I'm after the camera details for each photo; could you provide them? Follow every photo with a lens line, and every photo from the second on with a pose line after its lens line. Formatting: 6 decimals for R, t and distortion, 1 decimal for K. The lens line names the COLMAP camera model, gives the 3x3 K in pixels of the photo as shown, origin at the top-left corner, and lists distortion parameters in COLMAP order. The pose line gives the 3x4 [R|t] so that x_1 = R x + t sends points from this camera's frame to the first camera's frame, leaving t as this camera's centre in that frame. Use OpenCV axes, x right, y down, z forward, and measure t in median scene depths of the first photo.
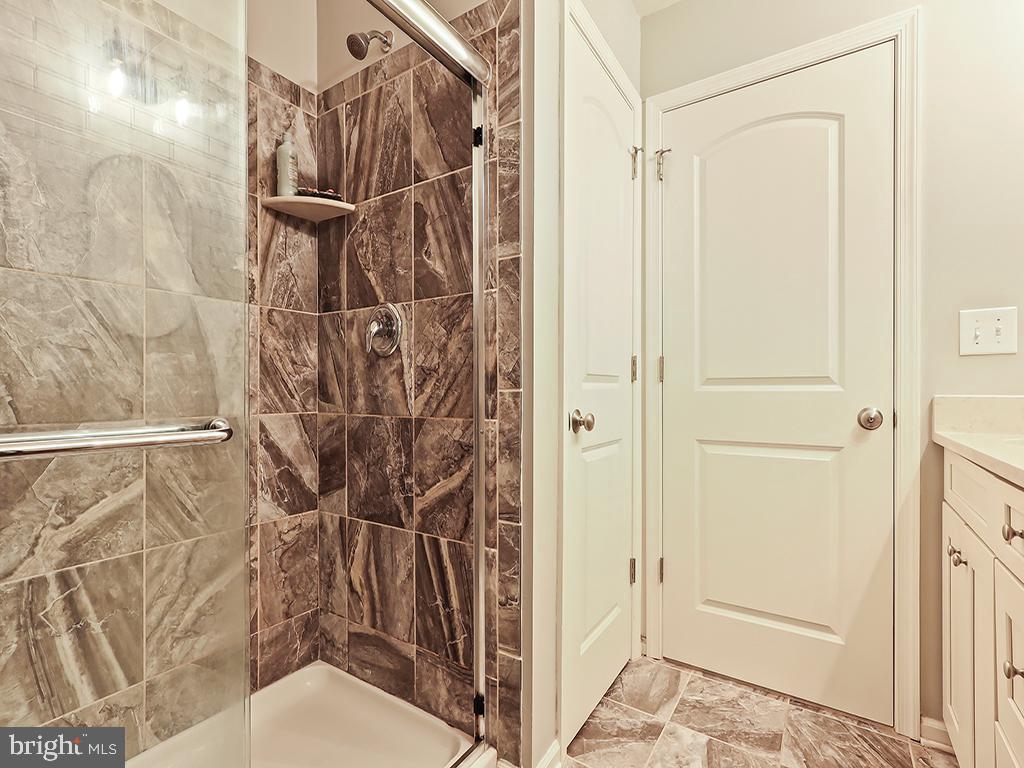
lens RADIAL K [[484.7, 0, 504.2], [0, 484.7, 385.1], [0, 0, 1]] dist [-0.000201, 0.000115]
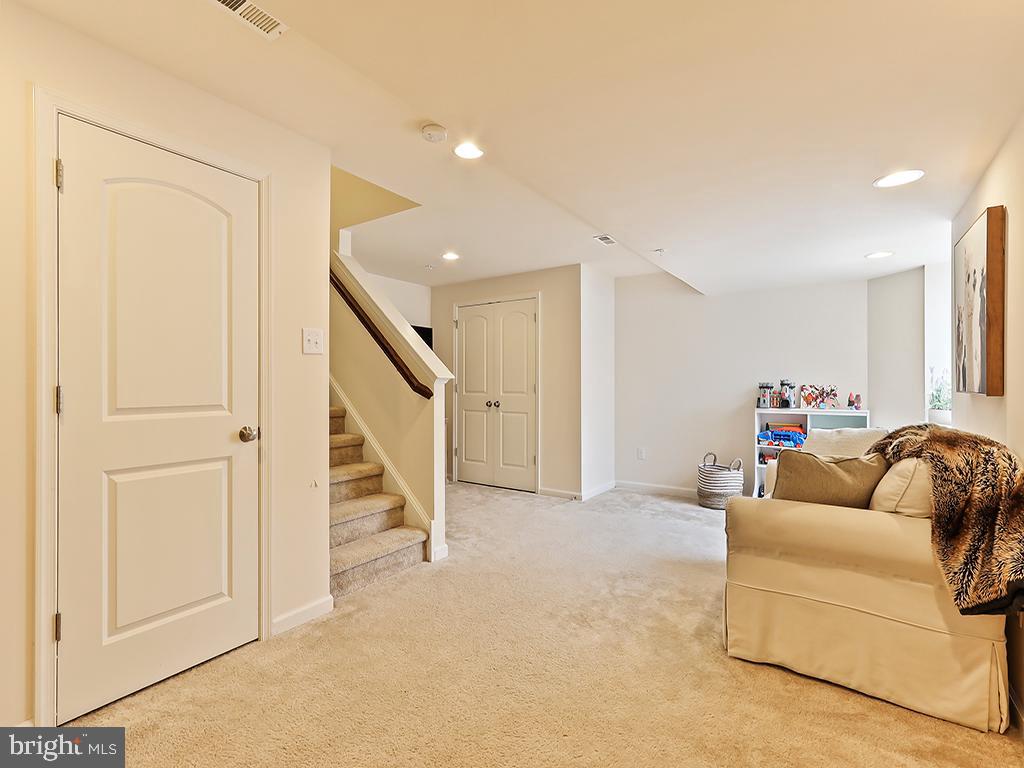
lens RADIAL K [[484.7, 0, 504.2], [0, 484.7, 385.1], [0, 0, 1]] dist [-0.000201, 0.000115]
pose [[0.002141, 0.005002, 0.999985, -0.654255], [0.003673, 0.999981, -0.005010, -0.060415], [-0.999991, 0.003684, 0.002123, 0.214945]]
